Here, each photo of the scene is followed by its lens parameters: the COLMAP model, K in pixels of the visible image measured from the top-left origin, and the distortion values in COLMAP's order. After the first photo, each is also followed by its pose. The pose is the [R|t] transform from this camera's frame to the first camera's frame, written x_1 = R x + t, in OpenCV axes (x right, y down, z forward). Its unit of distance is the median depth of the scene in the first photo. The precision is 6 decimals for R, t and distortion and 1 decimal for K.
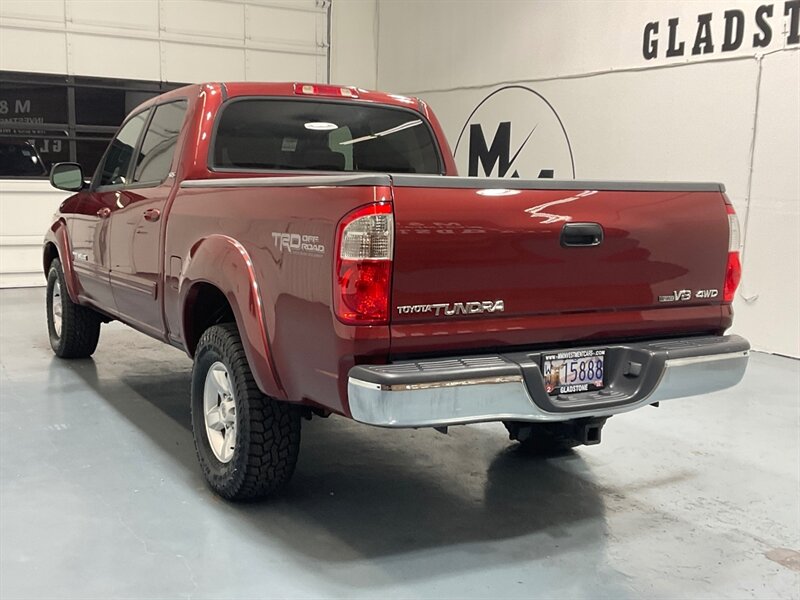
lens RADIAL K [[988.4, 0, 397.6], [0, 988.4, 296.4], [0, 0, 1]] dist [0.131978, -0.304012]
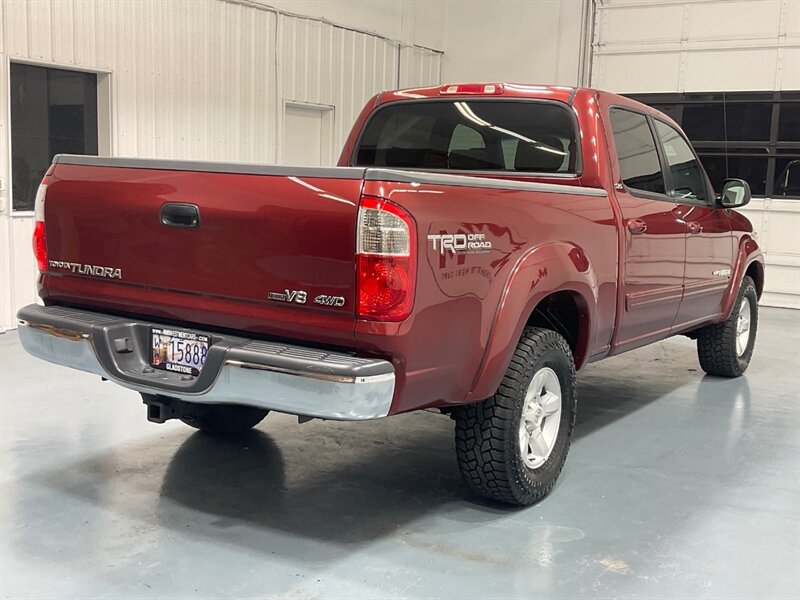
lens RADIAL K [[988.4, 0, 397.6], [0, 988.4, 296.4], [0, 0, 1]] dist [0.131978, -0.304012]
pose [[0.452578, 0.108617, -0.885085, 1.155027], [-0.139739, 0.988930, 0.049906, -0.059947], [0.880708, 0.101094, 0.462746, 0.718832]]
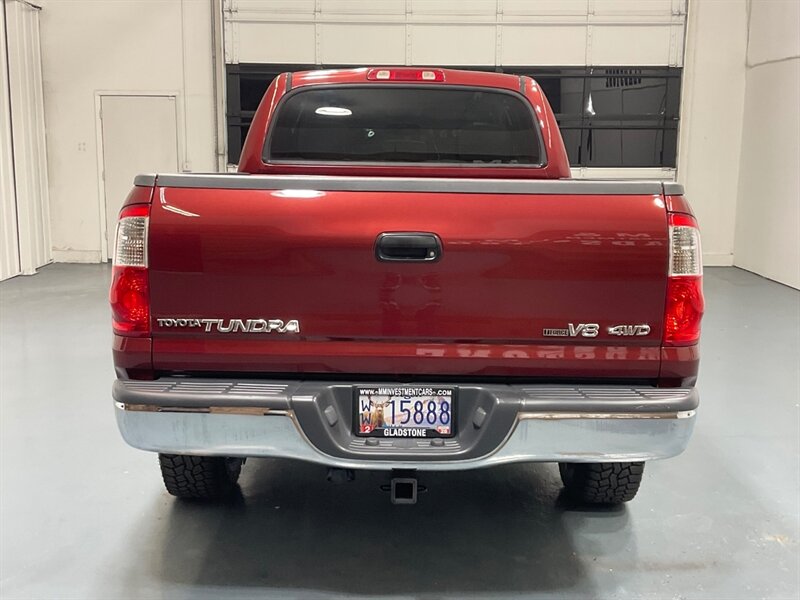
lens RADIAL K [[988.4, 0, 397.6], [0, 988.4, 296.4], [0, 0, 1]] dist [0.131978, -0.304012]
pose [[0.865199, 0.066050, -0.497059, 0.572419], [-0.055670, 0.997811, 0.035689, -0.048955], [0.498329, -0.003207, 0.866982, 0.280879]]
